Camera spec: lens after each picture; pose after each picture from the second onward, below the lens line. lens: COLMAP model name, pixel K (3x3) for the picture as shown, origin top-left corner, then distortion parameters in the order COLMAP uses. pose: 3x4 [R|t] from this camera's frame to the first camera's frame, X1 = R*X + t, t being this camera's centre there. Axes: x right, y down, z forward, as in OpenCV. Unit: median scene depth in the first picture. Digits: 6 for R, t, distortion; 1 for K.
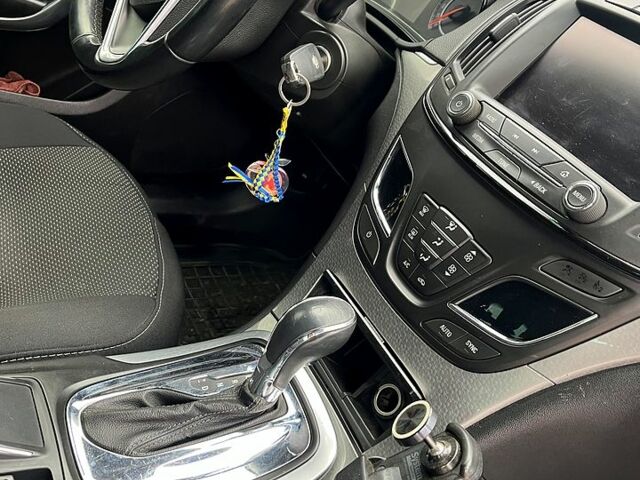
lens RADIAL K [[630.4, 0, 320.0], [0, 630.4, 240.0], [0, 0, 1]] dist [0.041834, -0.029336]
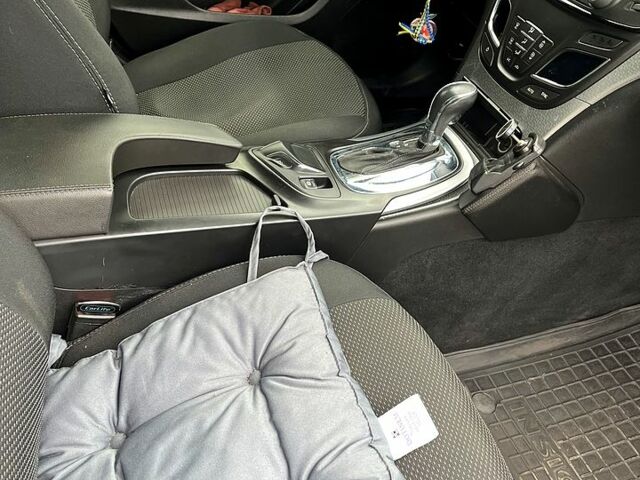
lens RADIAL K [[630.4, 0, 320.0], [0, 630.4, 240.0], [0, 0, 1]] dist [0.041834, -0.029336]
pose [[0.950848, -0.081407, -0.298767, 0.126643], [0.118641, 0.986974, 0.108657, 0.273009], [0.286030, -0.138762, 0.948120, -0.833960]]
